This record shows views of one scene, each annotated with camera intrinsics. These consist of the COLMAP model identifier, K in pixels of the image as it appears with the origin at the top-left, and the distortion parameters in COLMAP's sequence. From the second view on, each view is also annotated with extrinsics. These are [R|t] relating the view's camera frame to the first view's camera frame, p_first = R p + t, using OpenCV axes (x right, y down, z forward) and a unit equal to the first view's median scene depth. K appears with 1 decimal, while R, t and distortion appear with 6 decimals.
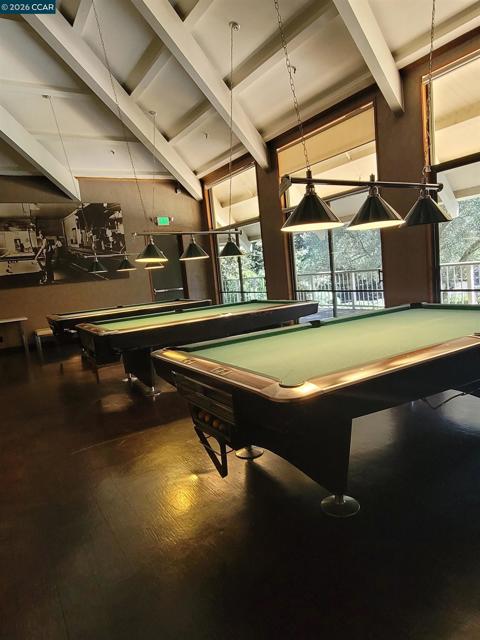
lens RADIAL K [[425.5, 0, 240.0], [0, 425.5, 320.0], [0, 0, 1]] dist [0.005787, 0.000512]
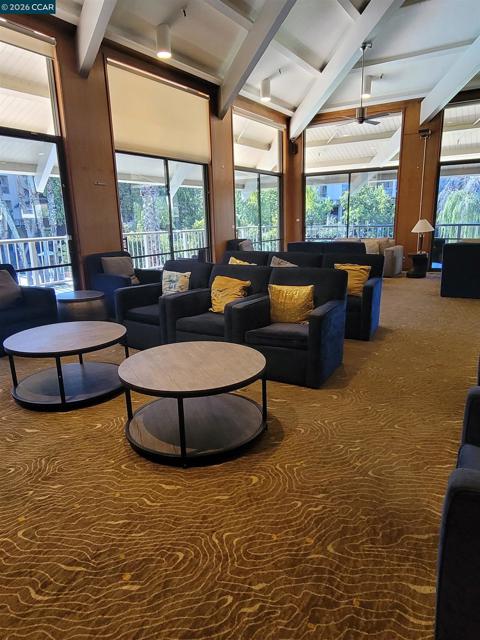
lens RADIAL K [[425.5, 0, 240.0], [0, 425.5, 320.0], [0, 0, 1]] dist [0.005787, 0.000512]
pose [[-0.445458, -0.098672, 0.889849, -0.696399], [0.174126, 0.965381, 0.194215, -0.076569], [-0.878207, 0.241461, -0.412855, 1.217648]]
